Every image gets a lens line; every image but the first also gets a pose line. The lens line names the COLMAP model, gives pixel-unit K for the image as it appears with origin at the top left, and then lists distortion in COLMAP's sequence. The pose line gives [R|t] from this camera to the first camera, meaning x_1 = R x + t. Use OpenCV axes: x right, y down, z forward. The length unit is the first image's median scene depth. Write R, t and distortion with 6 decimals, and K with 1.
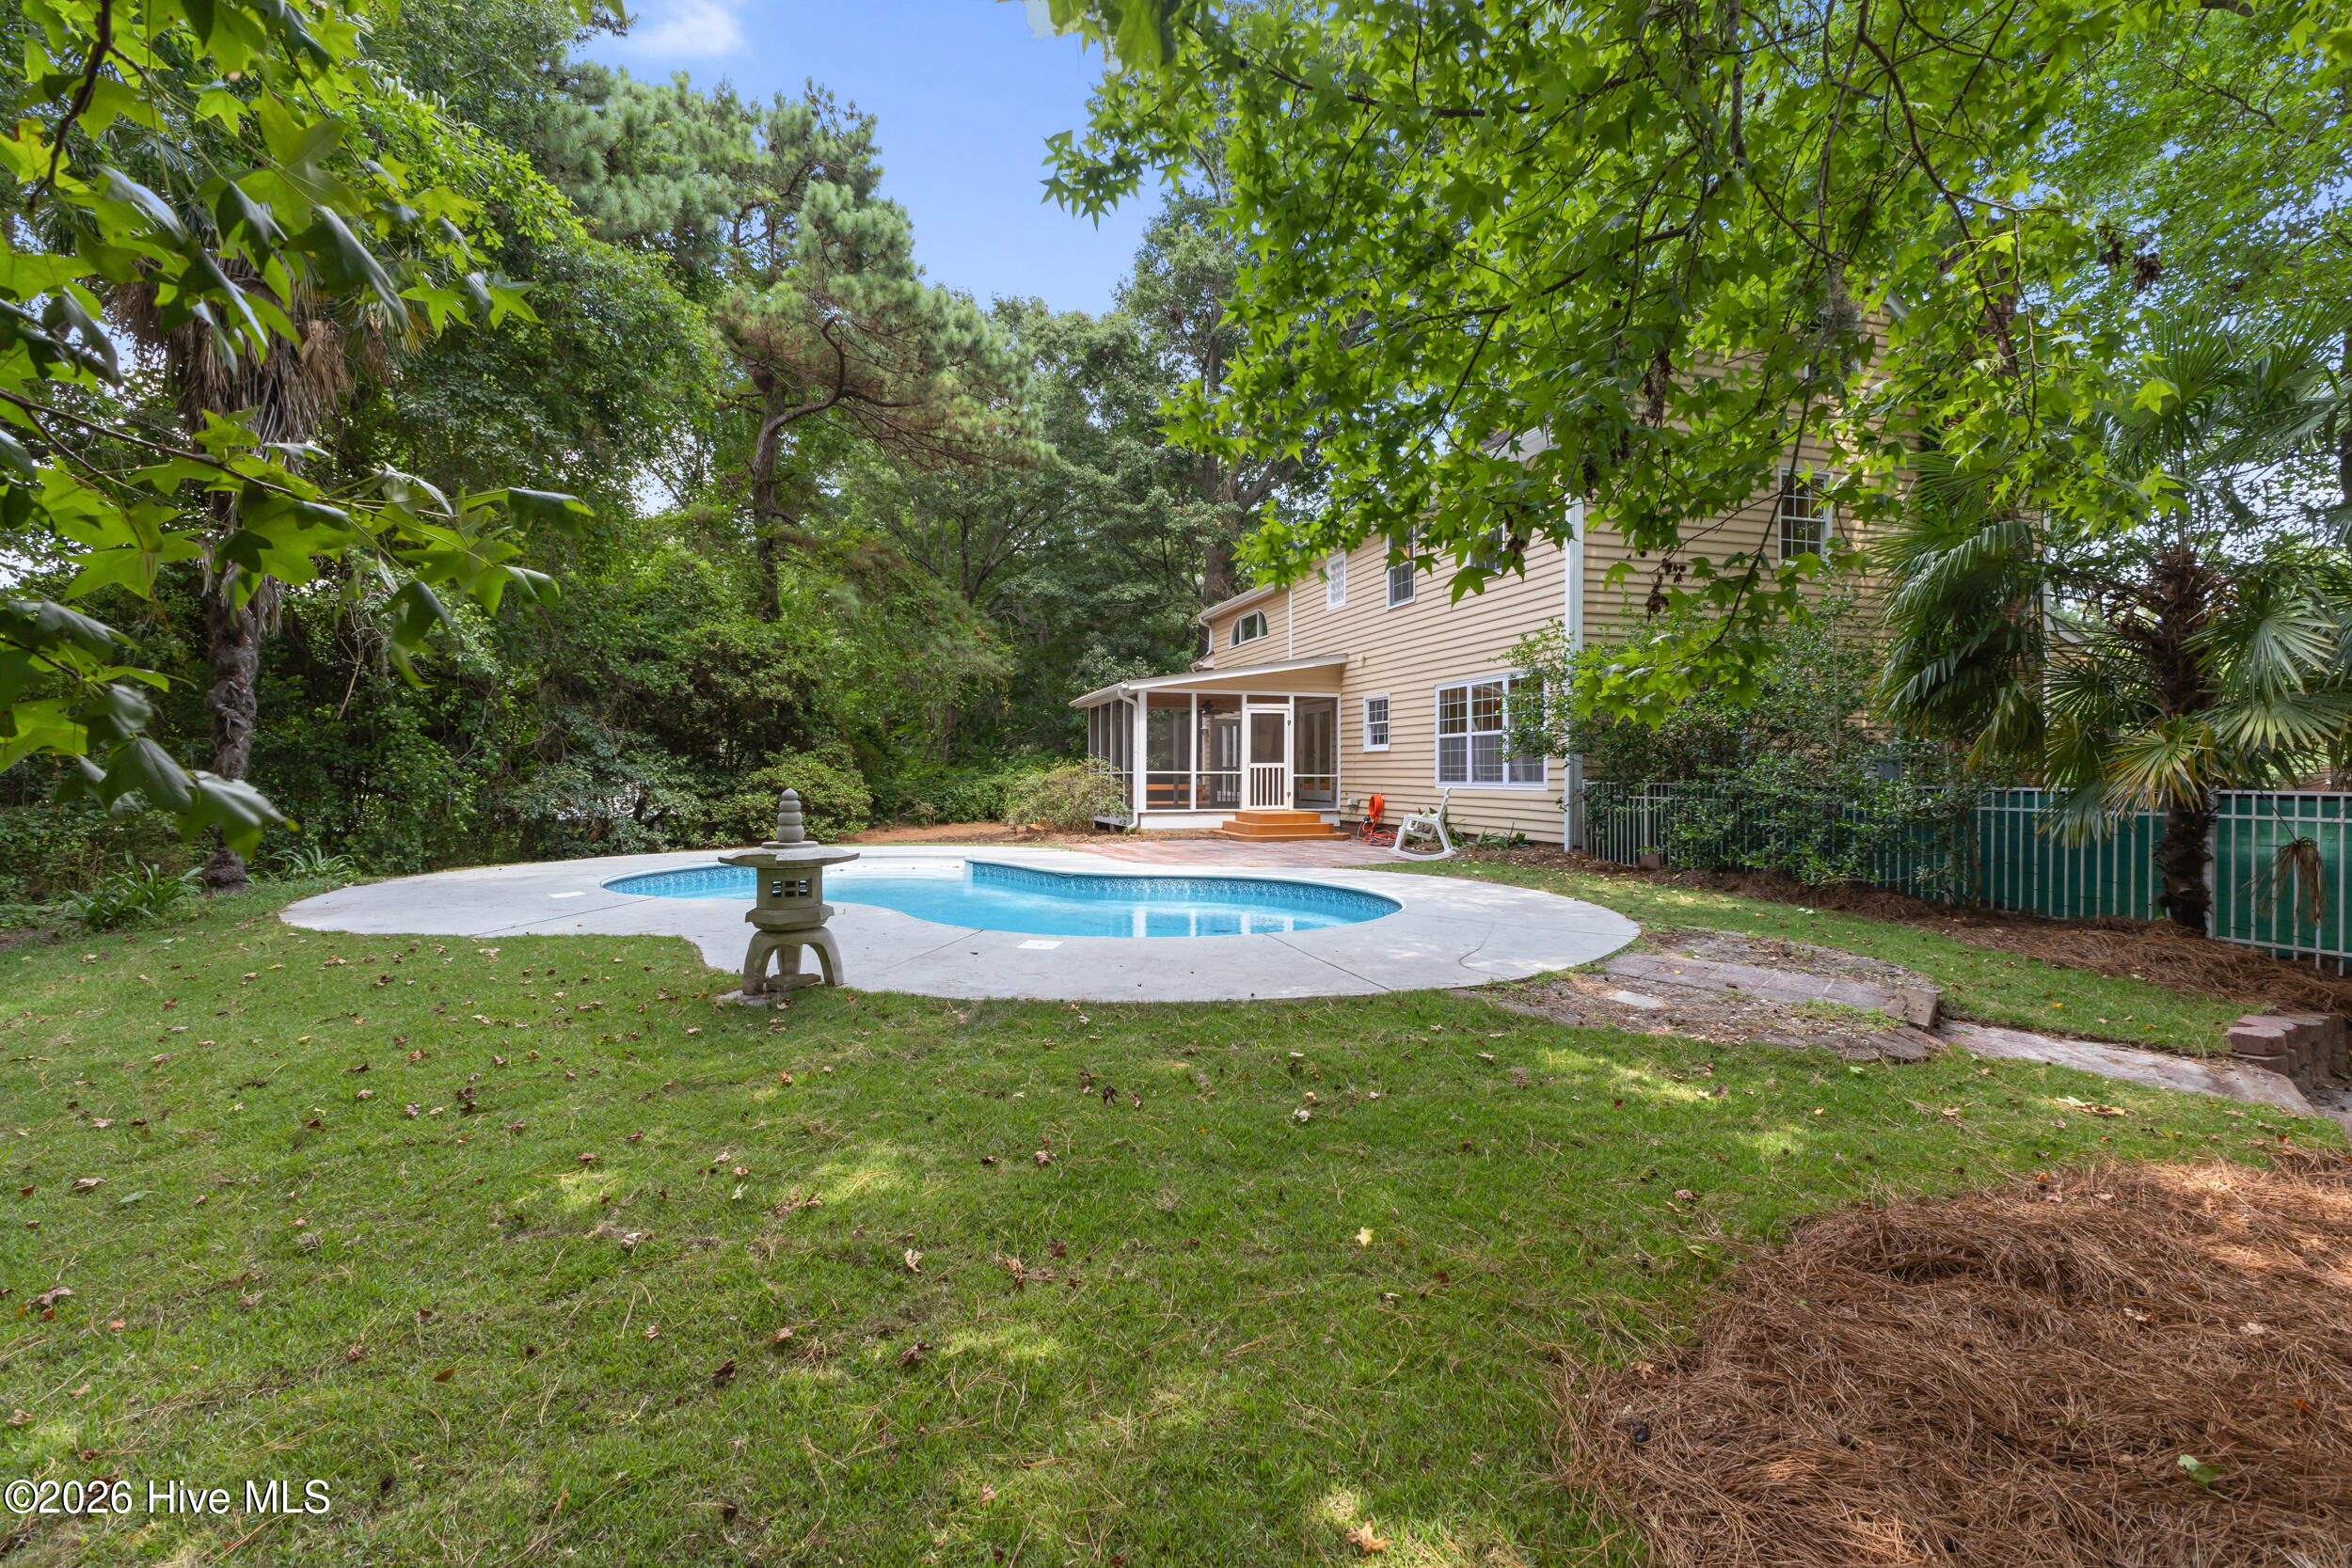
lens RADIAL K [[1023.1, 0, 1167.8], [0, 1023.1, 773.7], [0, 0, 1]] dist [0.011745, -0.000937]
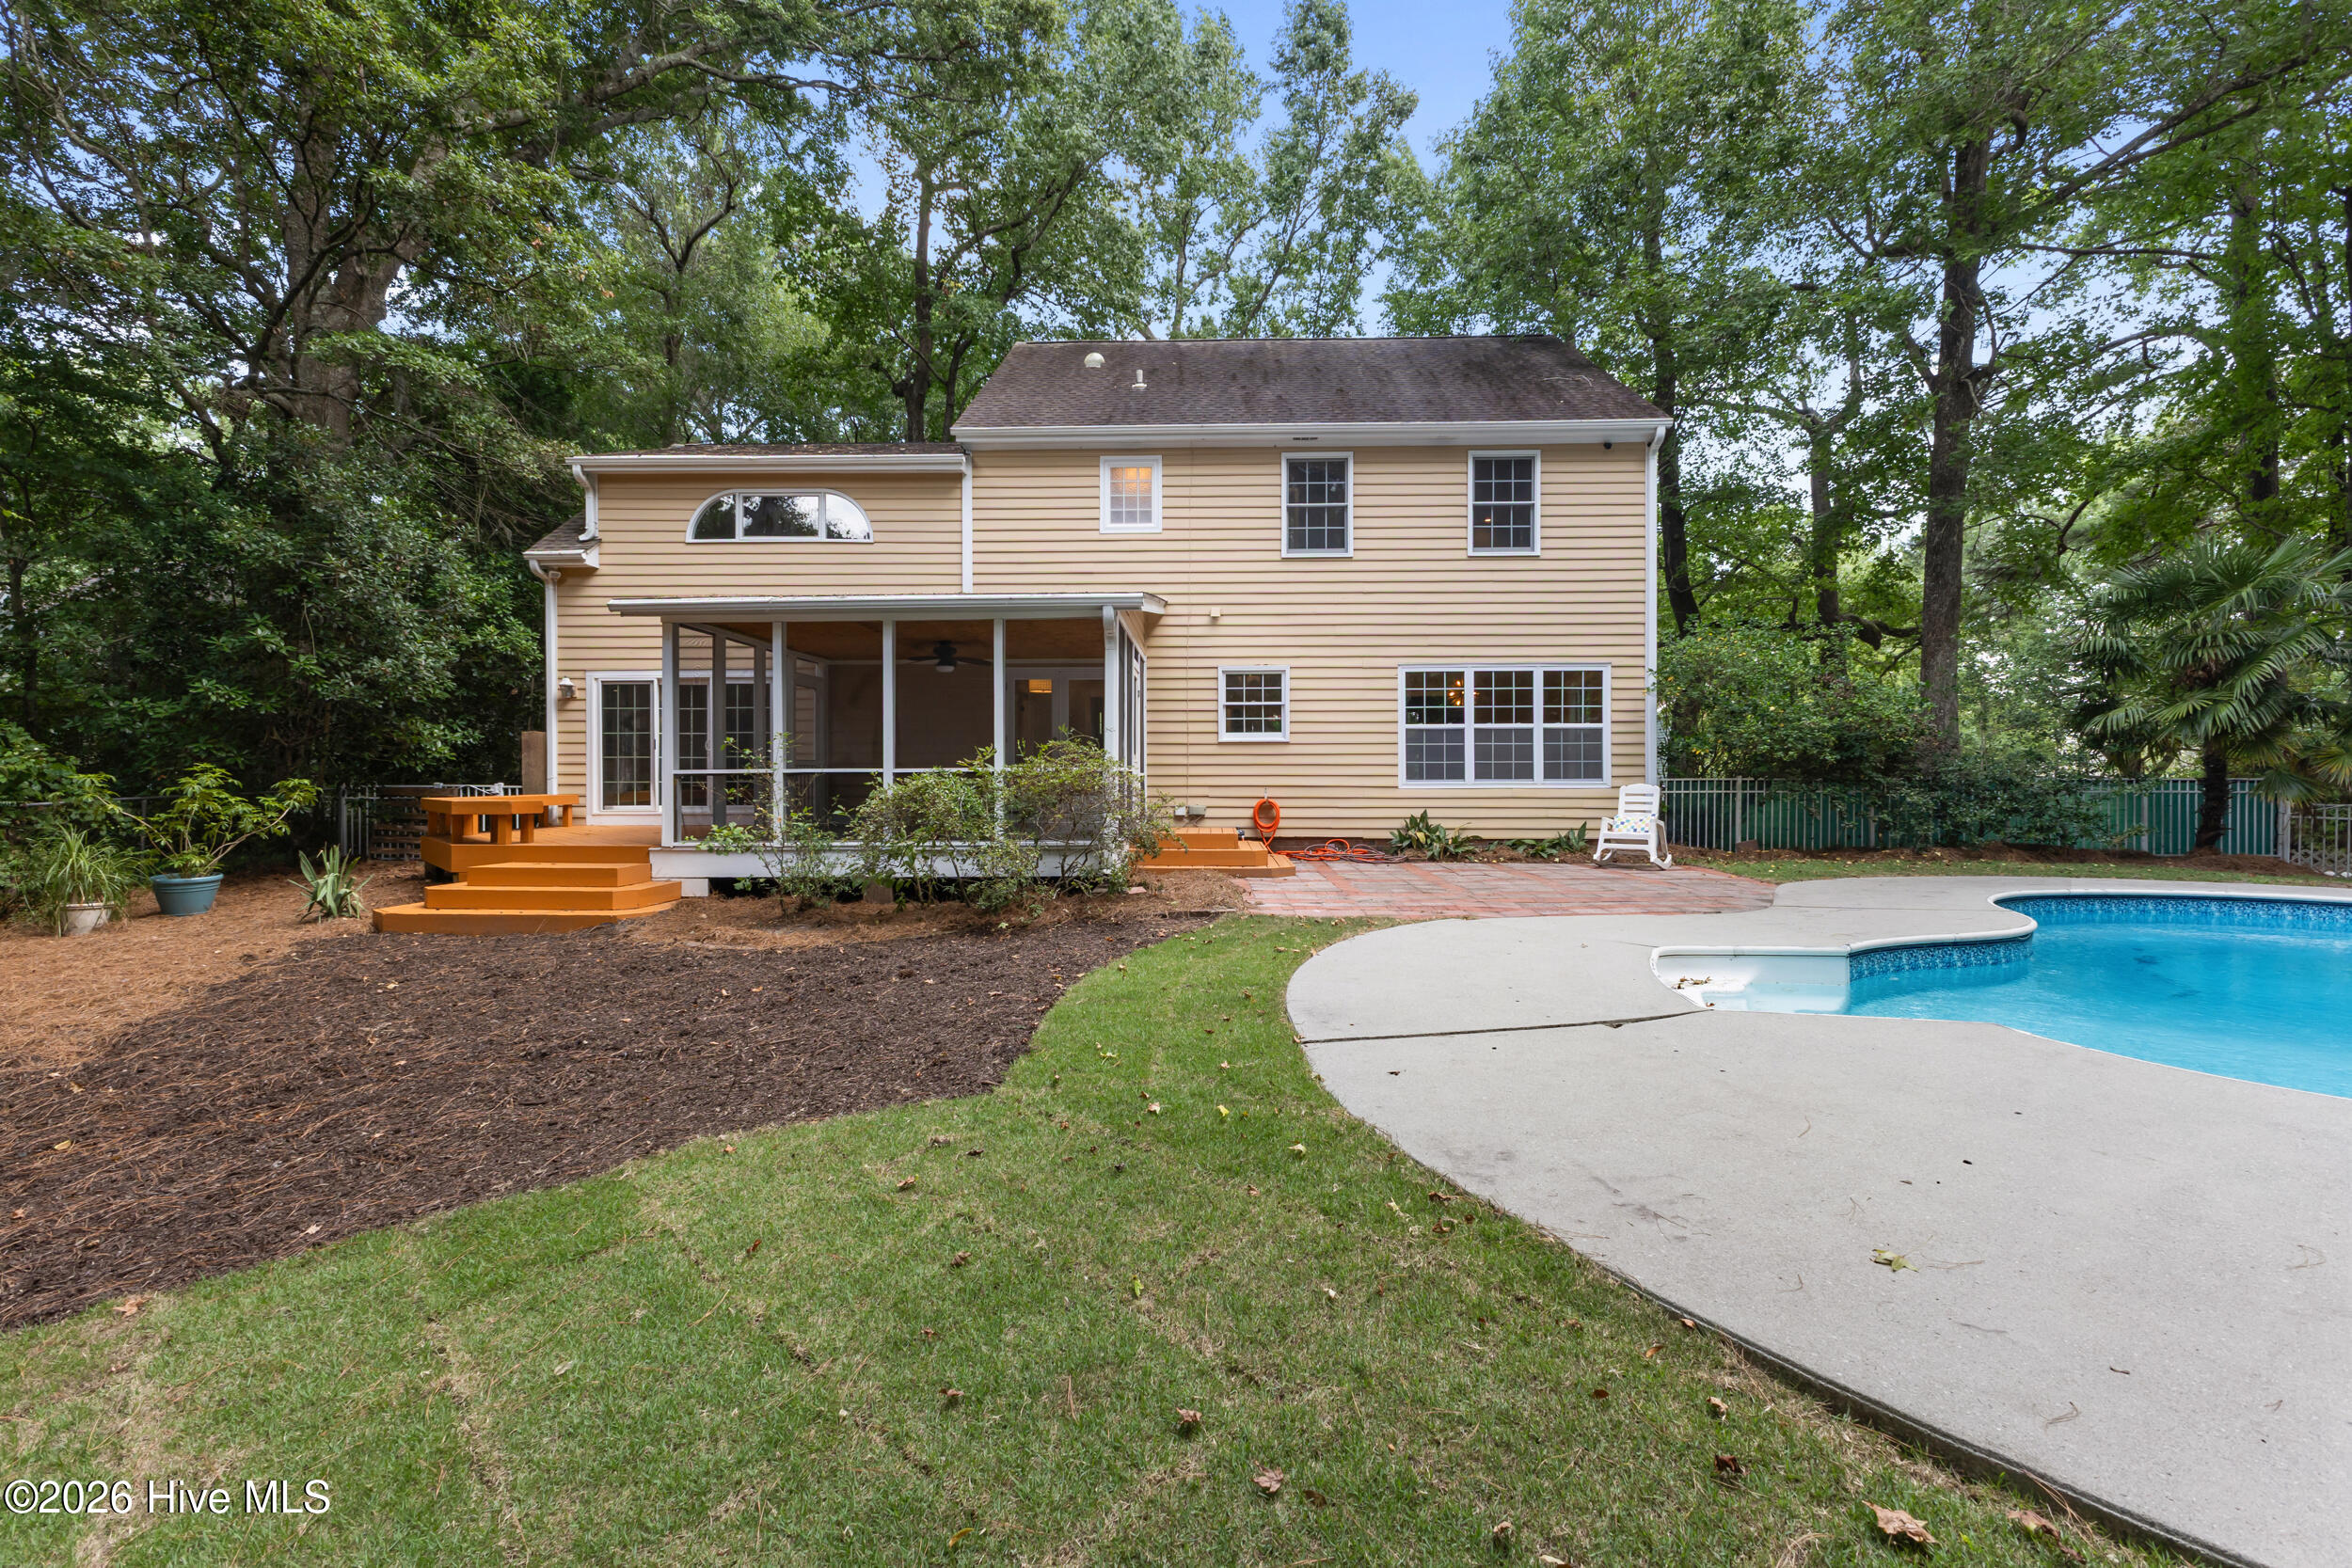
lens RADIAL K [[1023.1, 0, 1172.9], [0, 1023.1, 792.2], [0, 0, 1]] dist [0.011745, -0.000937]
pose [[0.301387, -0.018013, 0.953332, -0.507970], [0.003572, 0.999836, 0.017762, 0.001511], [-0.953495, -0.001948, 0.301402, 0.794612]]
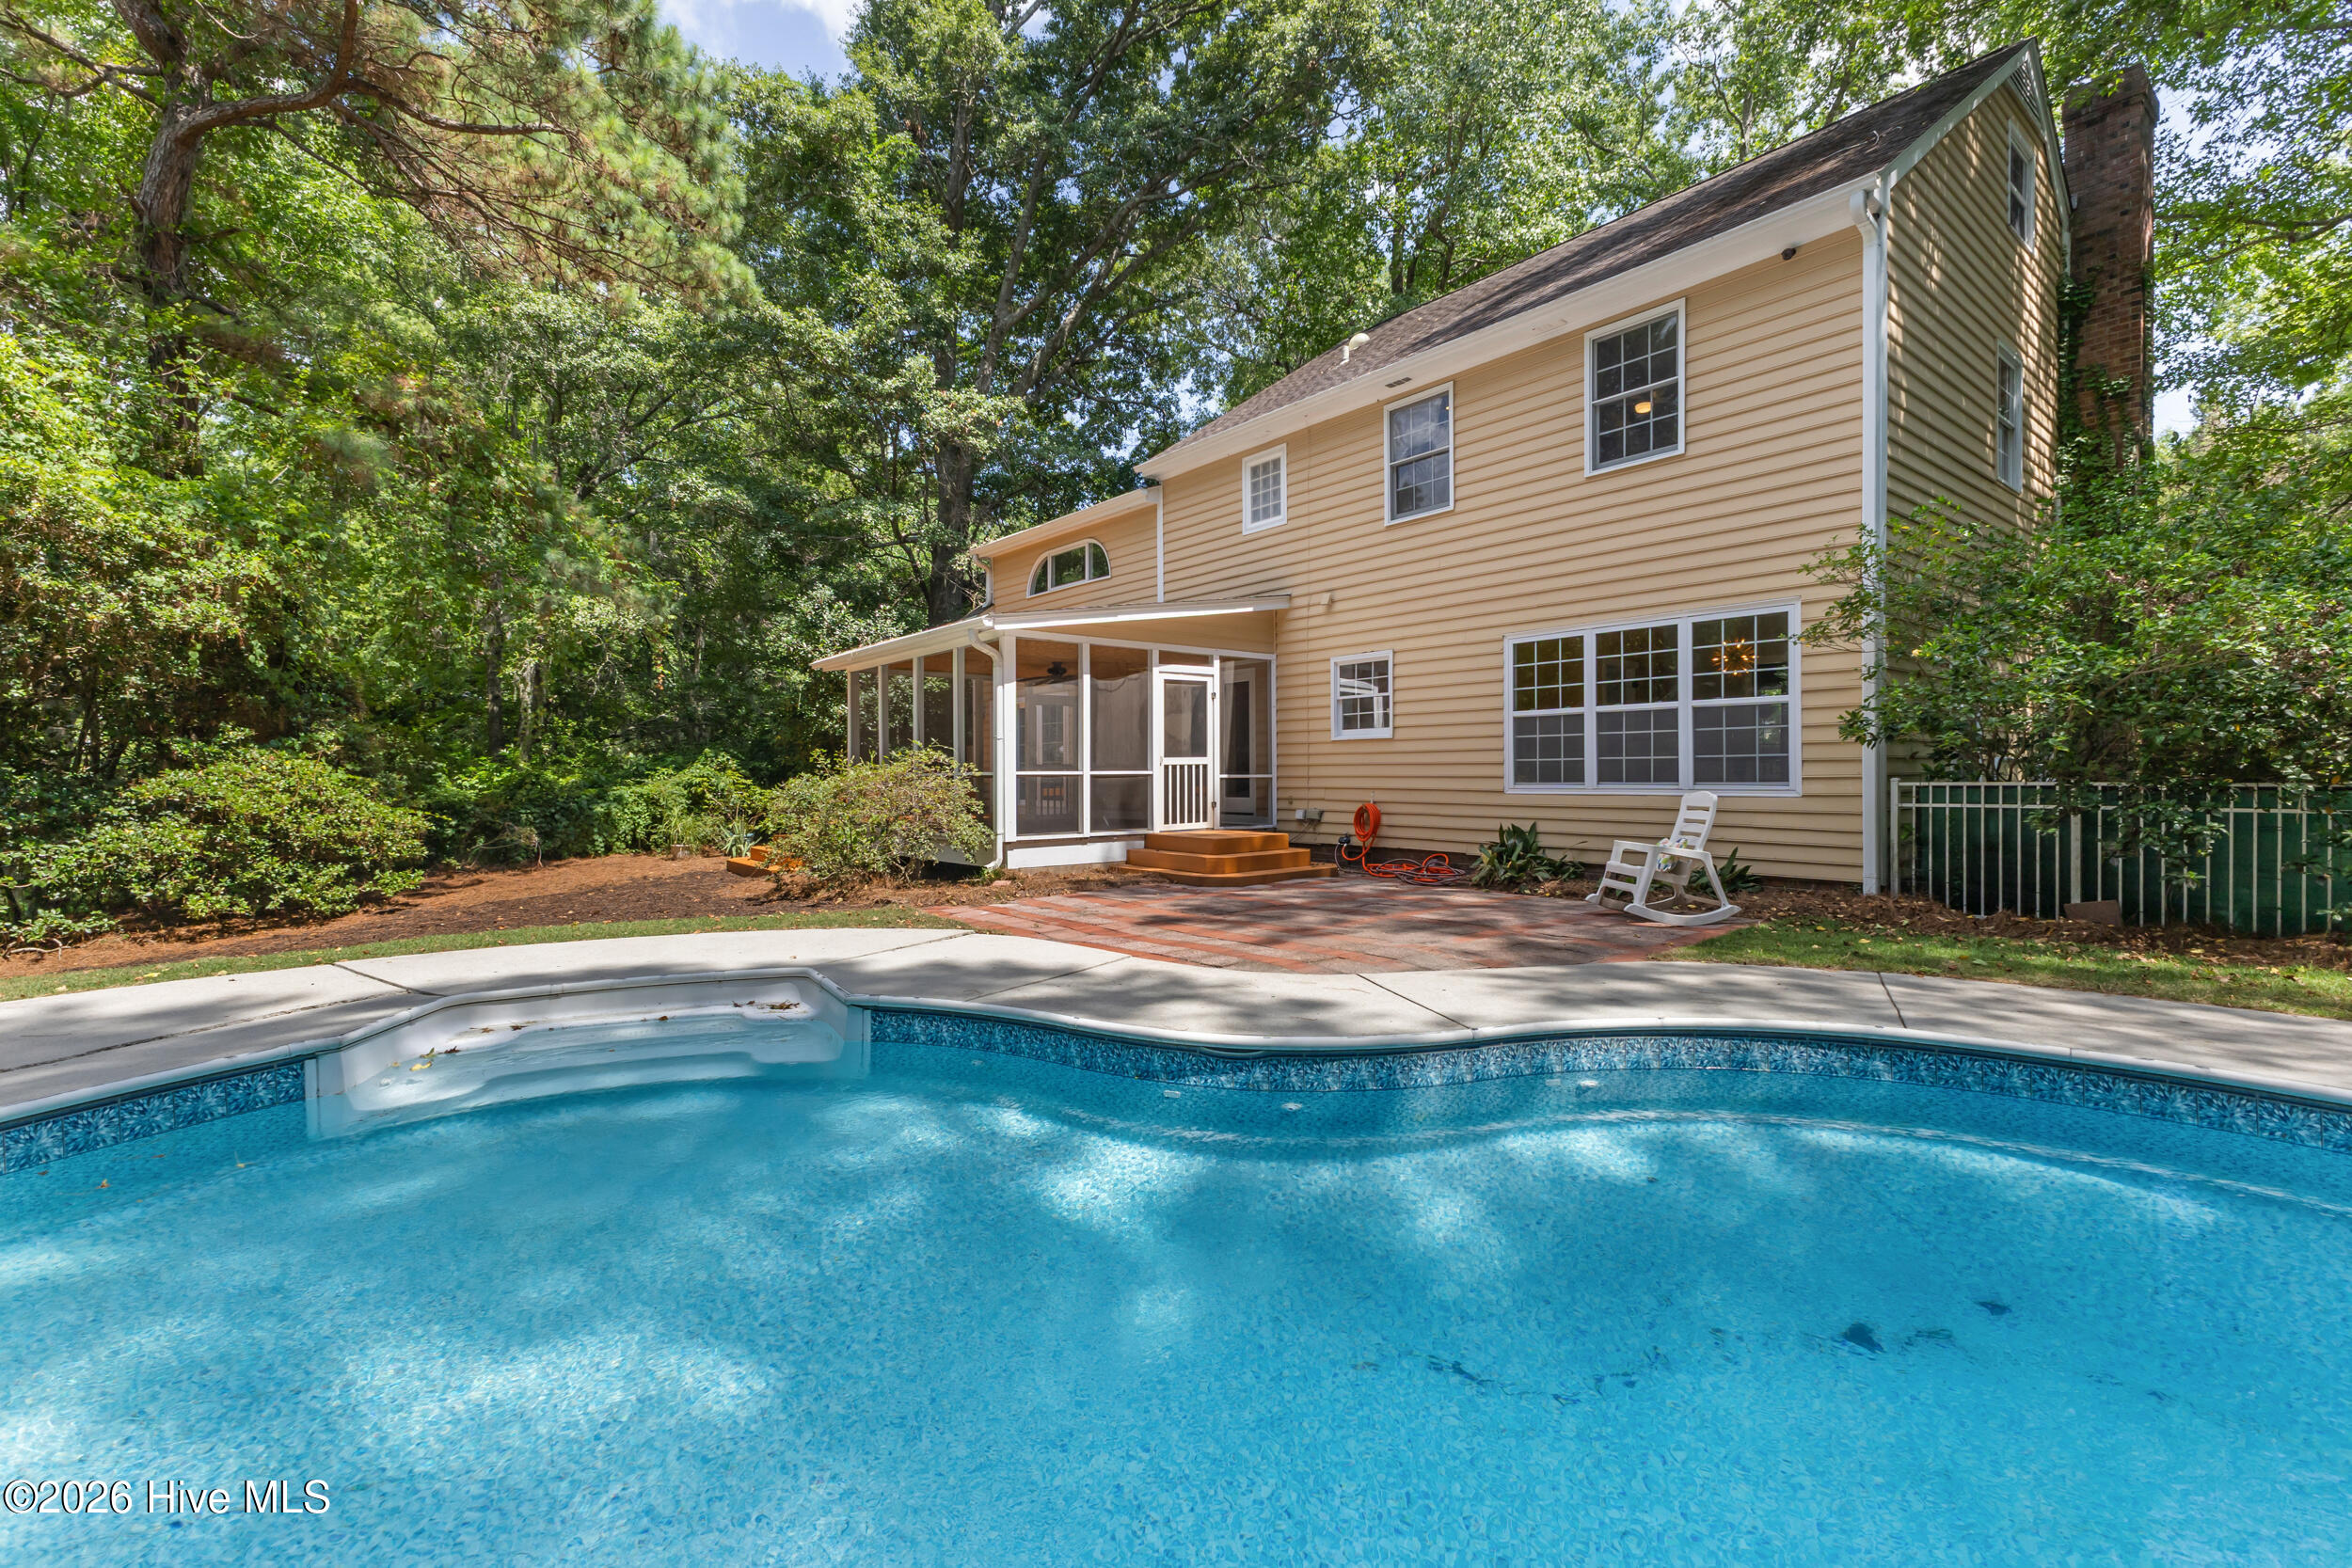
lens RADIAL K [[1023.1, 0, 1182.7], [0, 1023.1, 783.6], [0, 0, 1]] dist [0.011745, -0.000937]
pose [[0.923839, -0.012439, 0.382580, -0.154662], [0.008825, 0.999898, 0.011201, -0.001204], [-0.382681, -0.006972, 0.923854, 0.407387]]
